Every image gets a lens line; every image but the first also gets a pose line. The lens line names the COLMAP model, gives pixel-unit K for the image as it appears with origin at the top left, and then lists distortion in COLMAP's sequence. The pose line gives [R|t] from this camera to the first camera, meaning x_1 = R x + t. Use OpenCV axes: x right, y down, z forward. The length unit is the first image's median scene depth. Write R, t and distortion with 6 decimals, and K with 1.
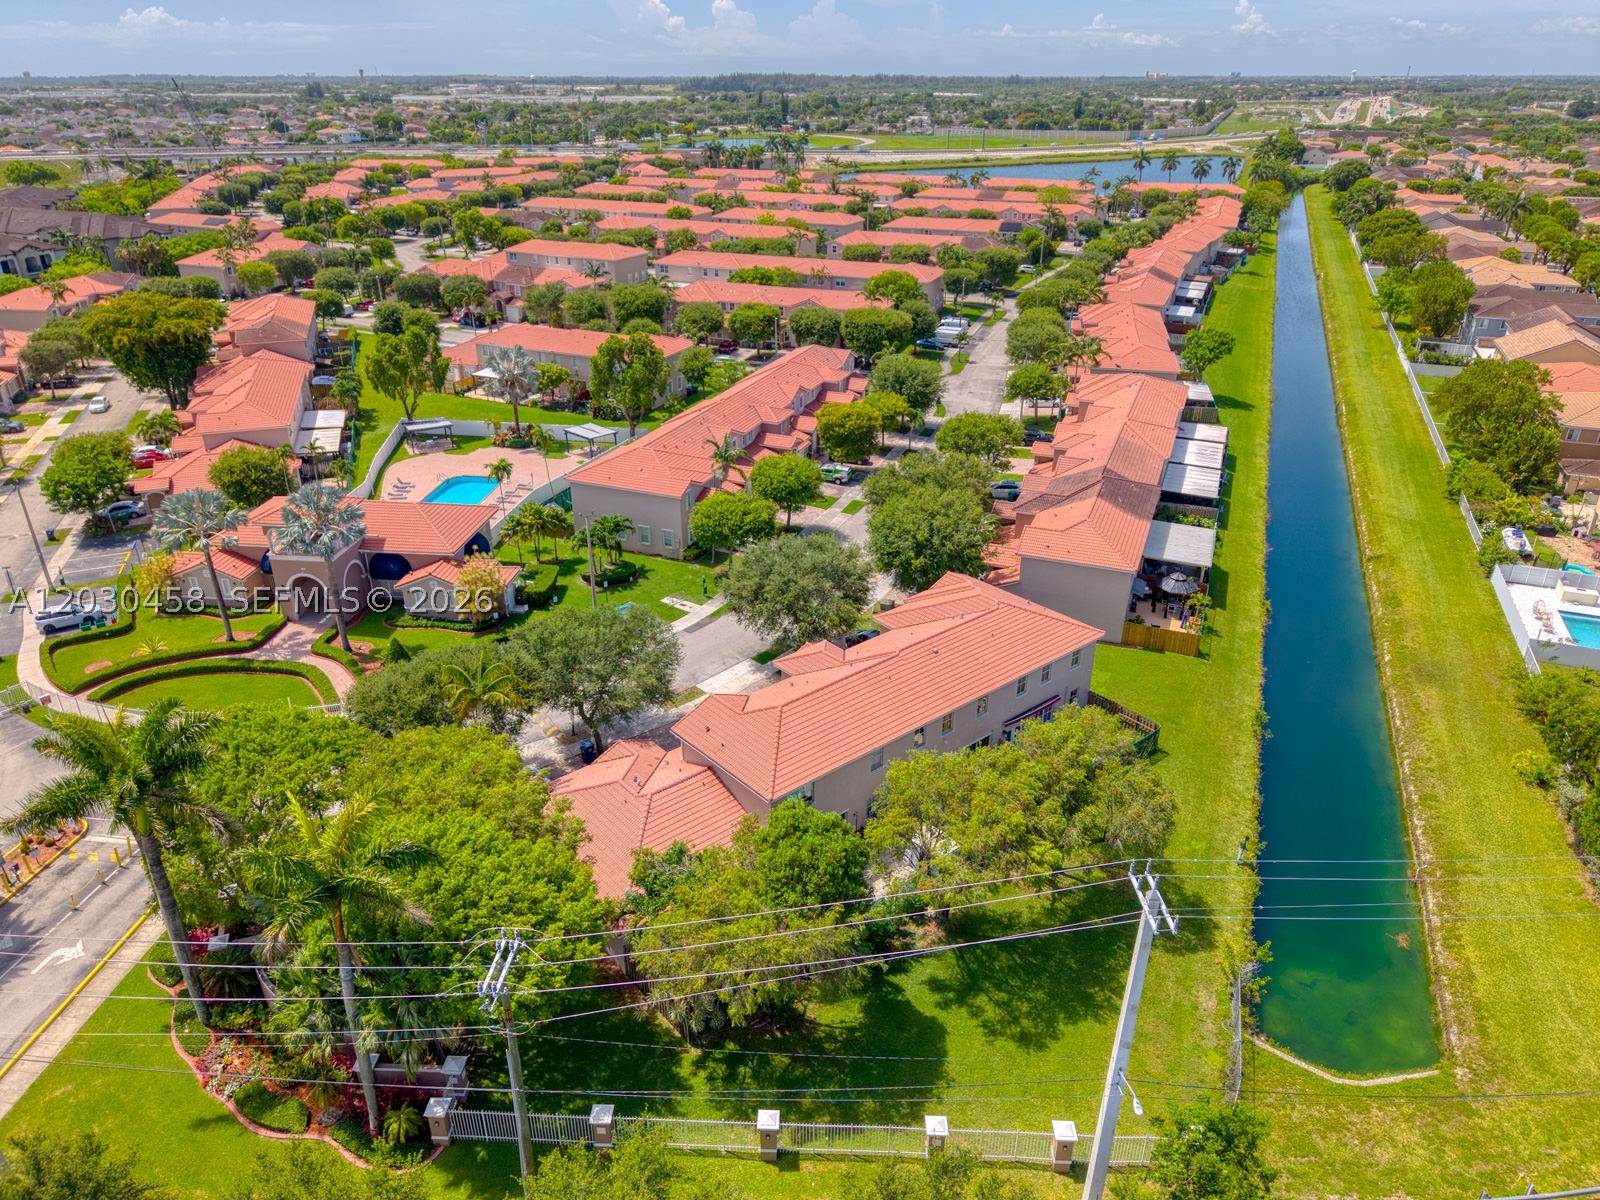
lens RADIAL K [[1073.4, 0, 790.6], [0, 1073.4, 603.3], [0, 0, 1]] dist [0.008773, -0.007900]
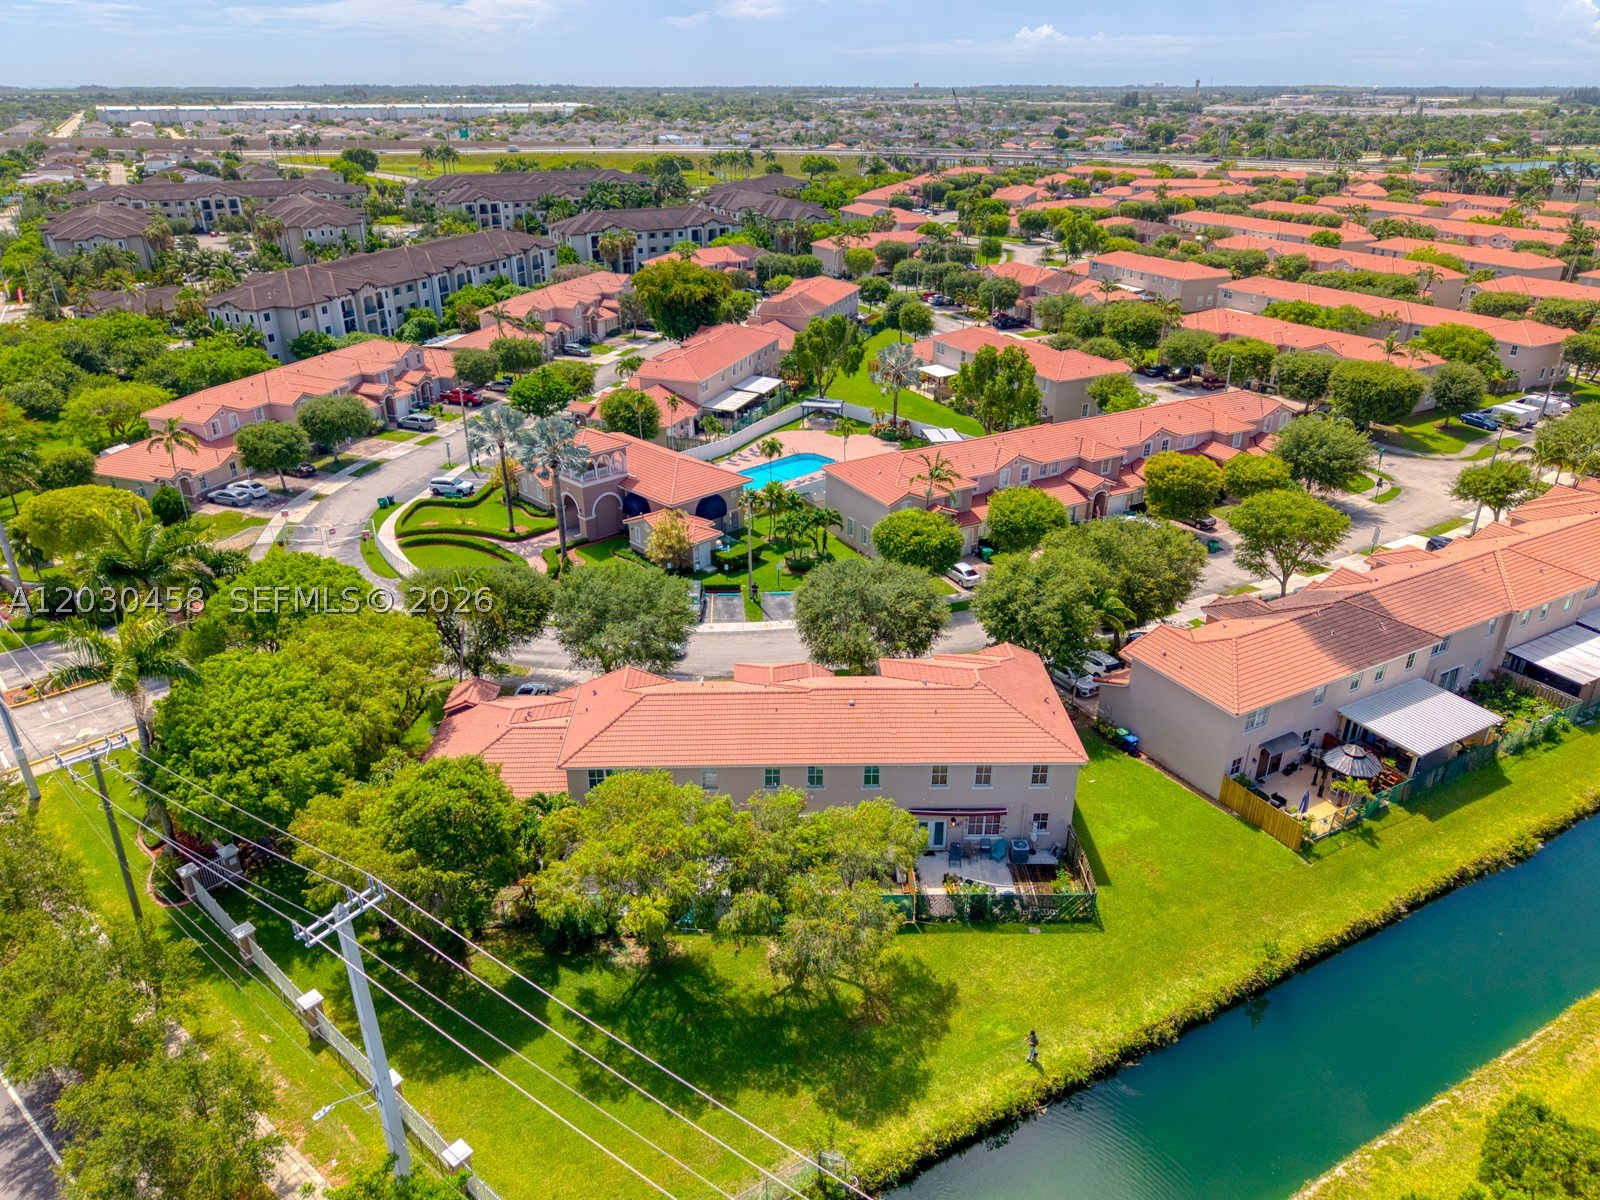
lens RADIAL K [[1073.4, 0, 790.6], [0, 1073.4, 603.3], [0, 0, 1]] dist [0.008773, -0.007900]
pose [[0.780219, 0.272035, -0.563255, 0.239216], [-0.276390, 0.957735, 0.079702, -0.038621], [0.561130, 0.093493, 0.822430, 0.084418]]
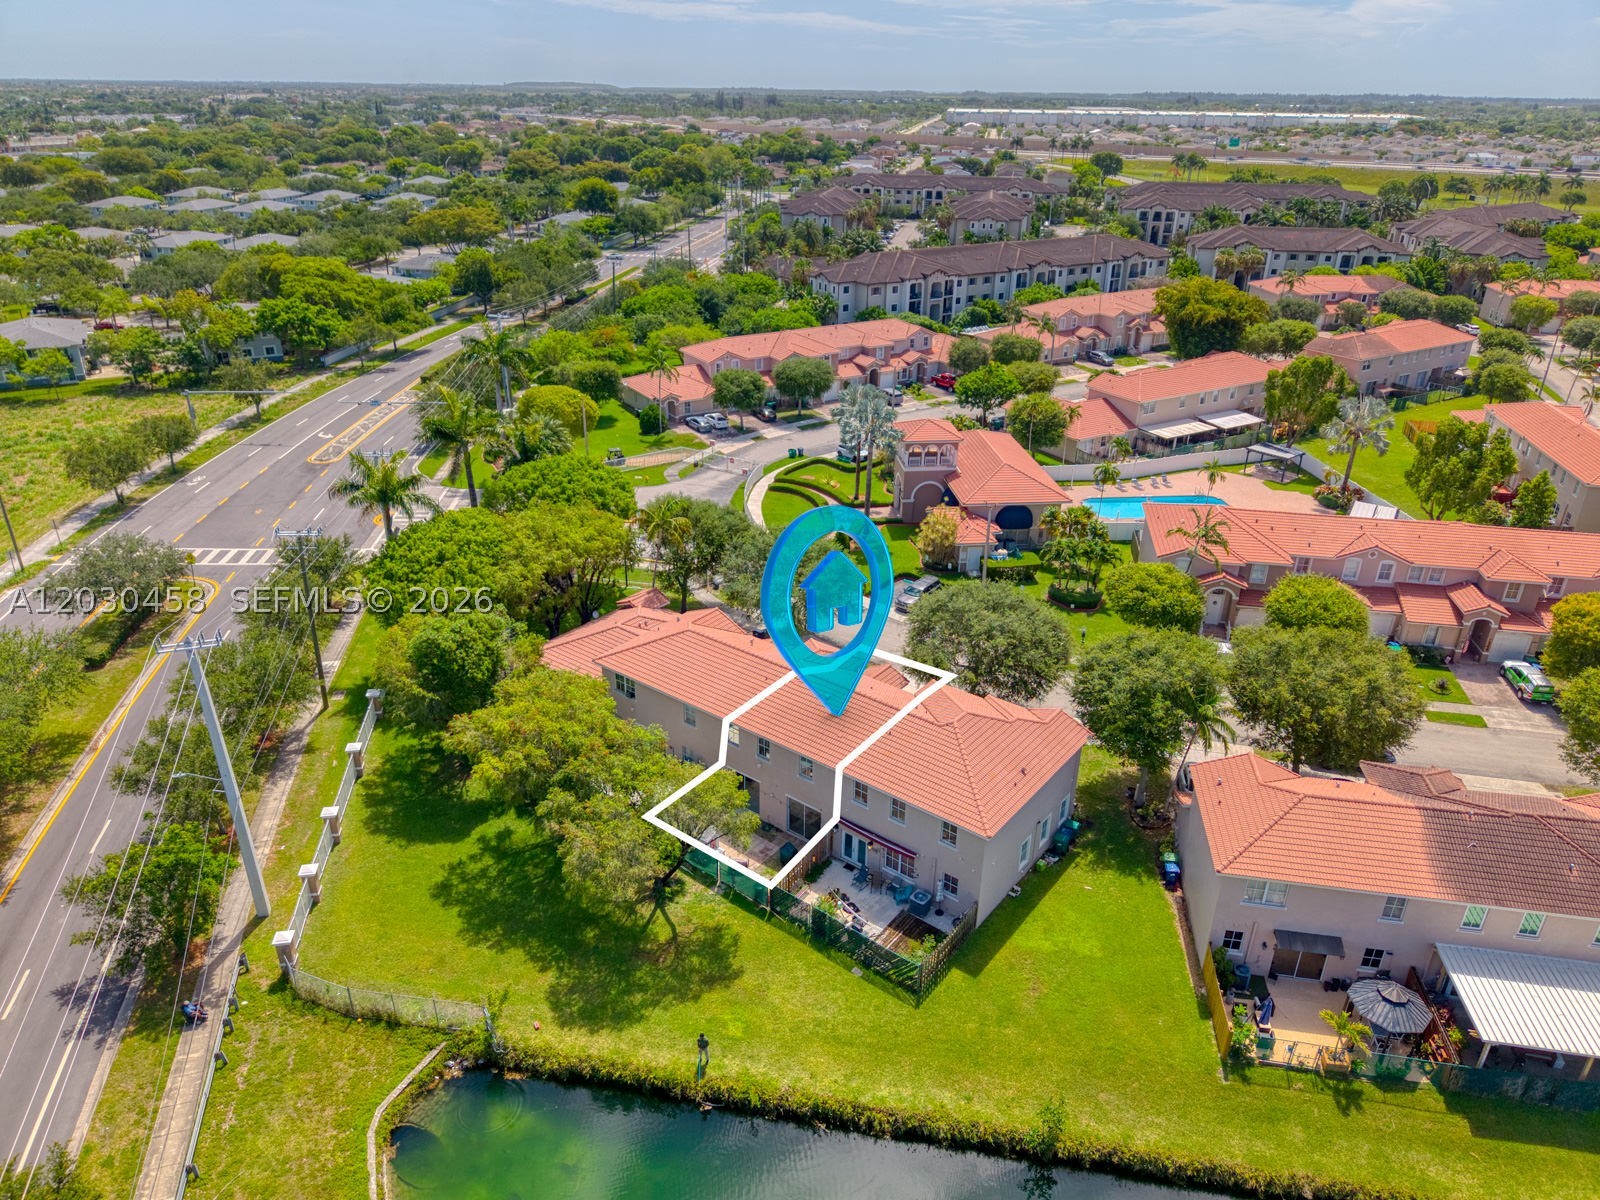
lens RADIAL K [[1073.4, 0, 790.6], [0, 1073.4, 603.3], [0, 0, 1]] dist [0.008773, -0.007900]
pose [[0.209739, 0.425090, -0.880516, 0.372187], [-0.440710, 0.844980, 0.302958, -0.118533], [0.872802, 0.324510, 0.364567, 0.246777]]
